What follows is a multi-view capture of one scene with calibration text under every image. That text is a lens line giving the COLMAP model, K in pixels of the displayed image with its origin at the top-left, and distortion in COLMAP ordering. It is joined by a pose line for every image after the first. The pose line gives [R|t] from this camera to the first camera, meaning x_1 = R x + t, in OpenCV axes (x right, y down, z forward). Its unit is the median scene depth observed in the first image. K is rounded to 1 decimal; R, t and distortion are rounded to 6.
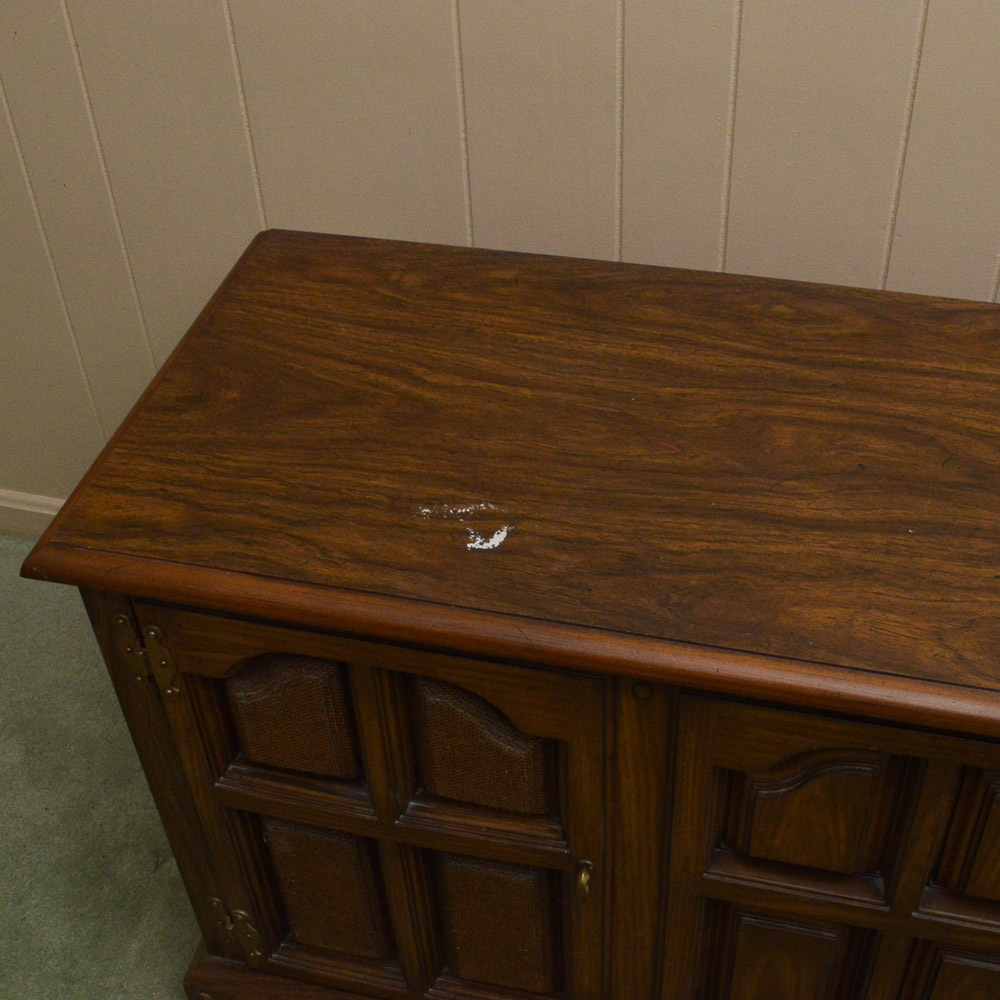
lens RADIAL K [[1425.2, 0, 500.0], [0, 1425.2, 500.0], [0, 0, 1]] dist [-0.051183, -0.073240]
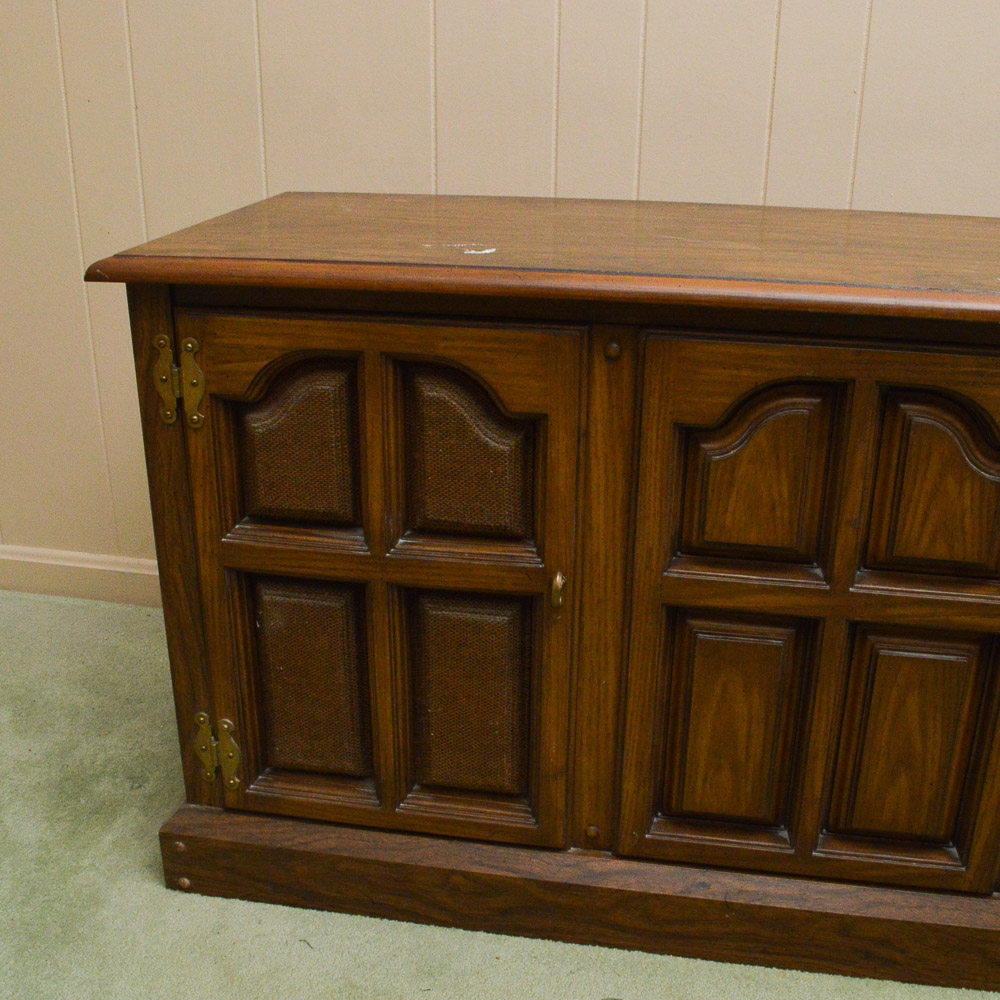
lens RADIAL K [[1189.4, 0, 500.0], [0, 1189.4, 500.0], [0, 0, 1]] dist [-0.091522, 0.016772]
pose [[0.995950, 0.019612, 0.087743, -0.070186], [0.011751, 0.939151, -0.343302, 0.528157], [-0.089137, 0.342943, 0.935118, 0.107436]]
